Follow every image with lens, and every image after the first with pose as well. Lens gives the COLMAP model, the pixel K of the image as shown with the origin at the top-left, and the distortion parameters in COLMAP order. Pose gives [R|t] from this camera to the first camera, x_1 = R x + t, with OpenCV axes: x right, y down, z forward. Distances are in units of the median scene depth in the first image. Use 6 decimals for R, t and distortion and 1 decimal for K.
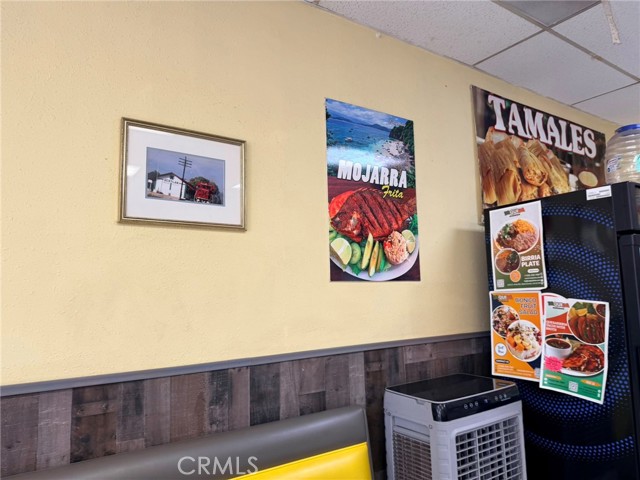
lens RADIAL K [[456.1, 0, 322.0], [0, 456.1, 240.4], [0, 0, 1]] dist [0.054321, -0.070332]
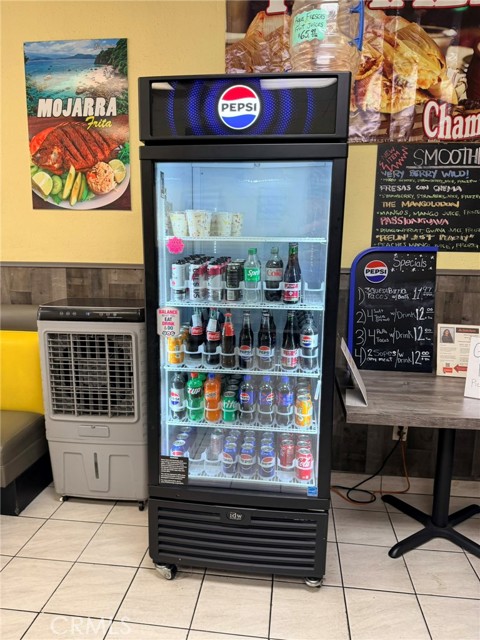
lens RADIAL K [[456.1, 0, 240.3], [0, 456.1, 320.1], [0, 0, 1]] dist [0.054321, -0.070332]
pose [[0.755591, 0.141433, -0.639593, 1.188006], [0.043238, 0.963515, 0.264140, 0.068432], [0.653615, -0.227236, 0.721908, 0.364696]]
